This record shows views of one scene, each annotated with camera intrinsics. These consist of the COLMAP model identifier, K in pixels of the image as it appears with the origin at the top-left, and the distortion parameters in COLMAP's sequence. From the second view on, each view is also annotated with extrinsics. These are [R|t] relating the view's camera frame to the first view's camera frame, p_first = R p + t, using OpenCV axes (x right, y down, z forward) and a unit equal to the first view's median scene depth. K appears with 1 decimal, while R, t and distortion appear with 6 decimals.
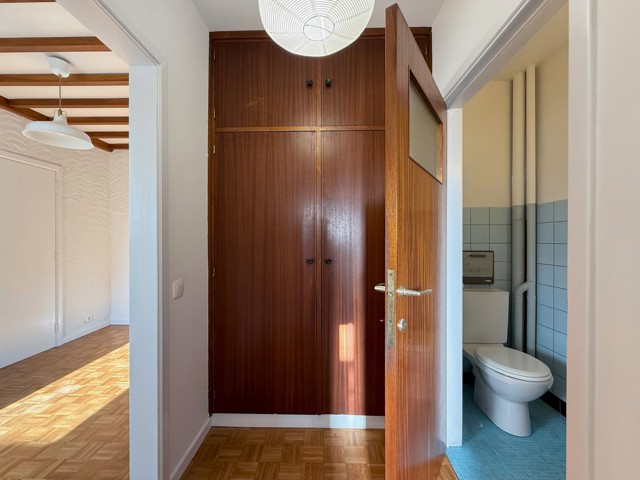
lens RADIAL K [[255.5, 0, 320.0], [0, 255.5, 240.0], [0, 0, 1]] dist [0.000403, 0.000239]
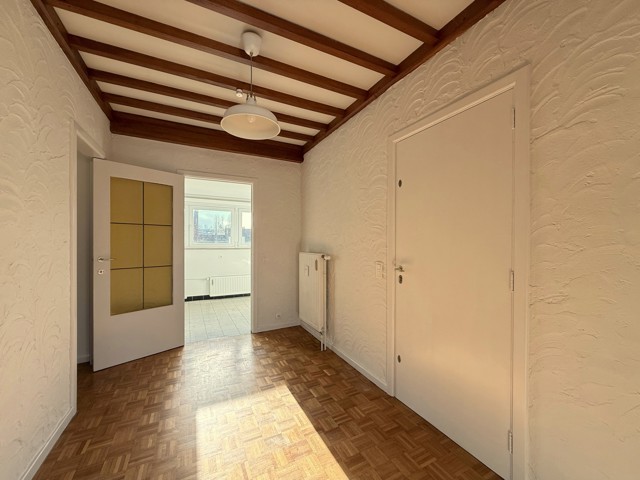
lens RADIAL K [[255.9, 0, 318.5], [0, 255.9, 241.9], [0, 0, 1]] dist [-0.001304, -0.000105]
pose [[-0.883686, -0.001638, -0.468078, -0.636622], [-0.005436, 0.999962, 0.006762, -0.005176], [0.468049, 0.008520, -0.883661, 1.476120]]
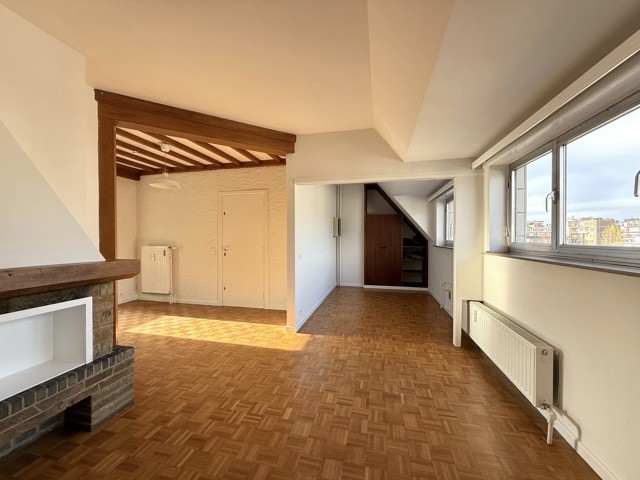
lens RADIAL K [[255.9, 0, 318.5], [0, 255.9, 241.9], [0, 0, 1]] dist [-0.001304, -0.000105]
pose [[-0.216172, 0.010597, -0.976298, 0.464680], [-0.006475, 0.999904, 0.012287, -0.004056], [0.976334, 0.008978, -0.216082, 1.975421]]
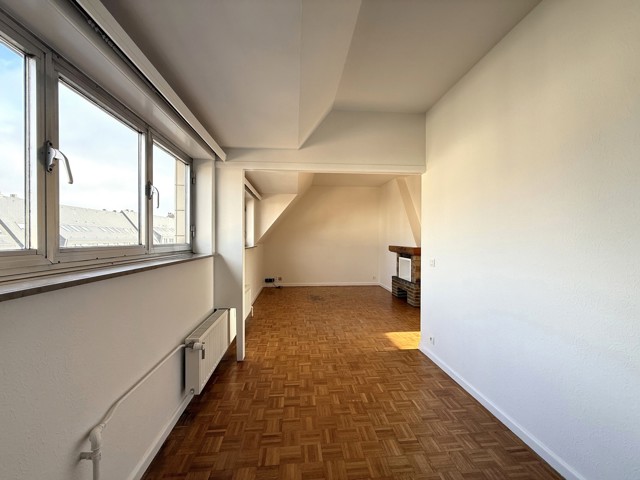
lens RADIAL K [[255.9, 0, 318.5], [0, 255.9, 241.9], [0, 0, 1]] dist [-0.001304, -0.000105]
pose [[-0.102903, -0.015140, 0.994576, -1.982171], [0.005025, 0.999863, 0.015740, -0.011620], [-0.994679, 0.006618, -0.102812, 2.143300]]
